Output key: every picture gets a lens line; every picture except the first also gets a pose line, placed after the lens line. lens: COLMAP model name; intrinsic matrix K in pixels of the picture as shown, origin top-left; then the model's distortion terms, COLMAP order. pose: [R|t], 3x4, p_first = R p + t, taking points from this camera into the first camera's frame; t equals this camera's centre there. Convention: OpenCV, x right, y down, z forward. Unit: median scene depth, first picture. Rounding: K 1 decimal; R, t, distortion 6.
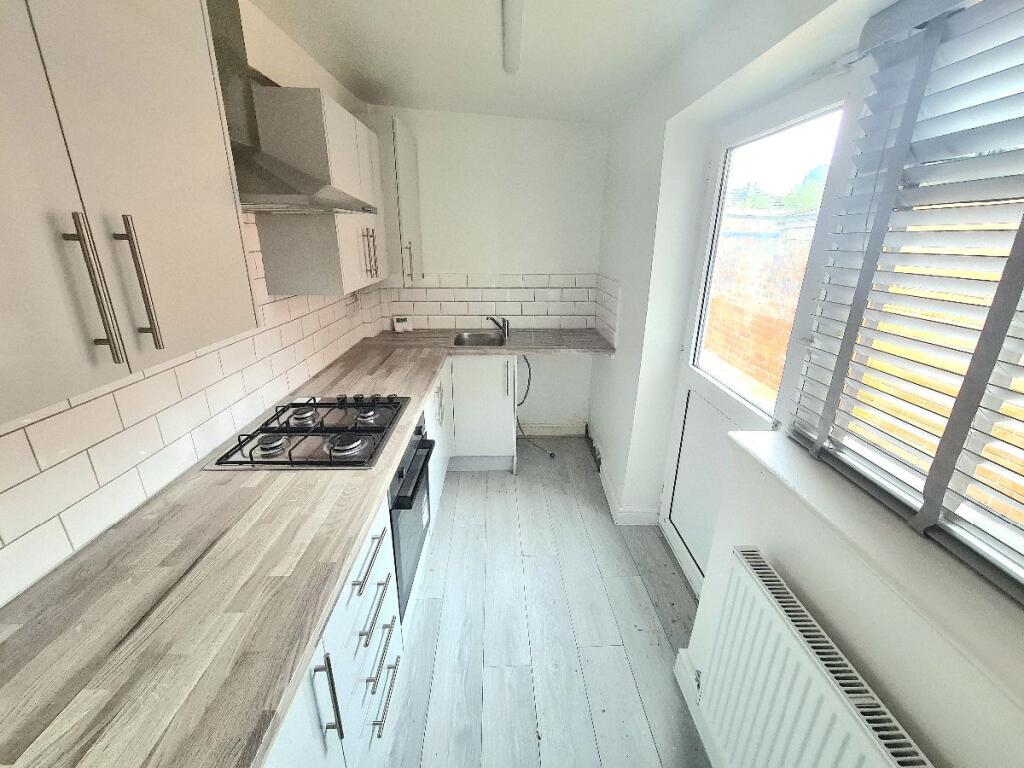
lens RADIAL K [[423.1, 0, 512.1], [0, 423.1, 378.5], [0, 0, 1]] dist [-0.000011, -0.000093]
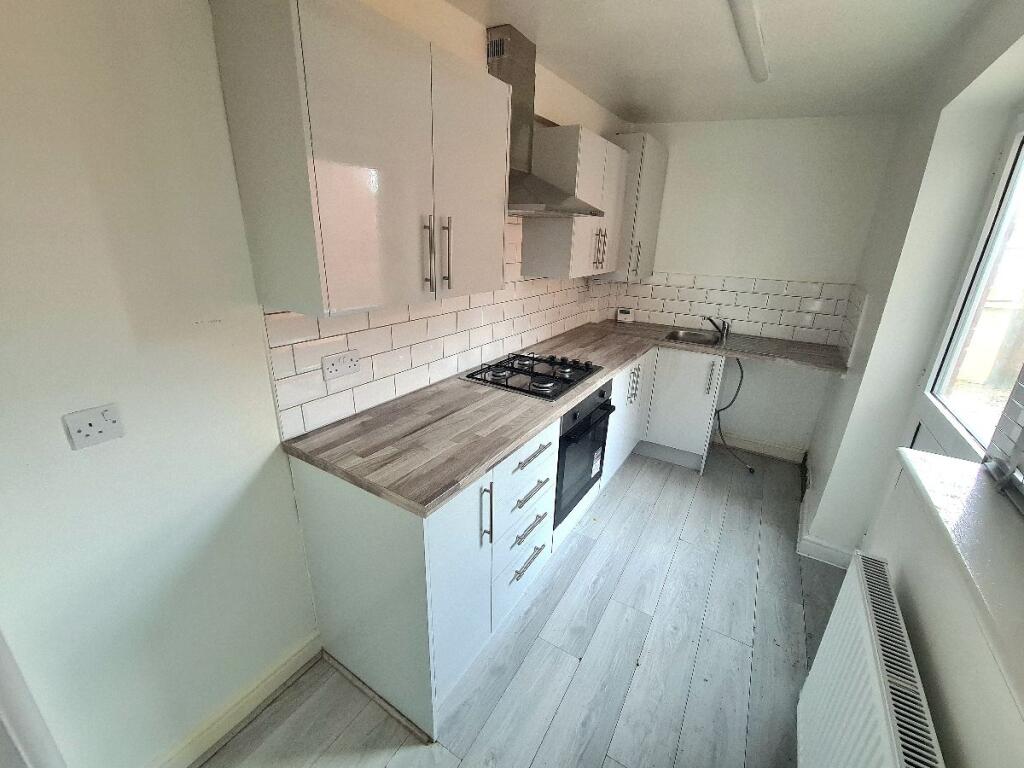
lens RADIAL K [[423.1, 0, 512.1], [0, 423.1, 378.5], [0, 0, 1]] dist [-0.000011, -0.000093]
pose [[0.832973, 0.190477, -0.519494, 0.205338], [-0.196157, 0.979556, 0.044639, 0.084756], [0.517376, 0.064719, 0.853307, -0.197479]]
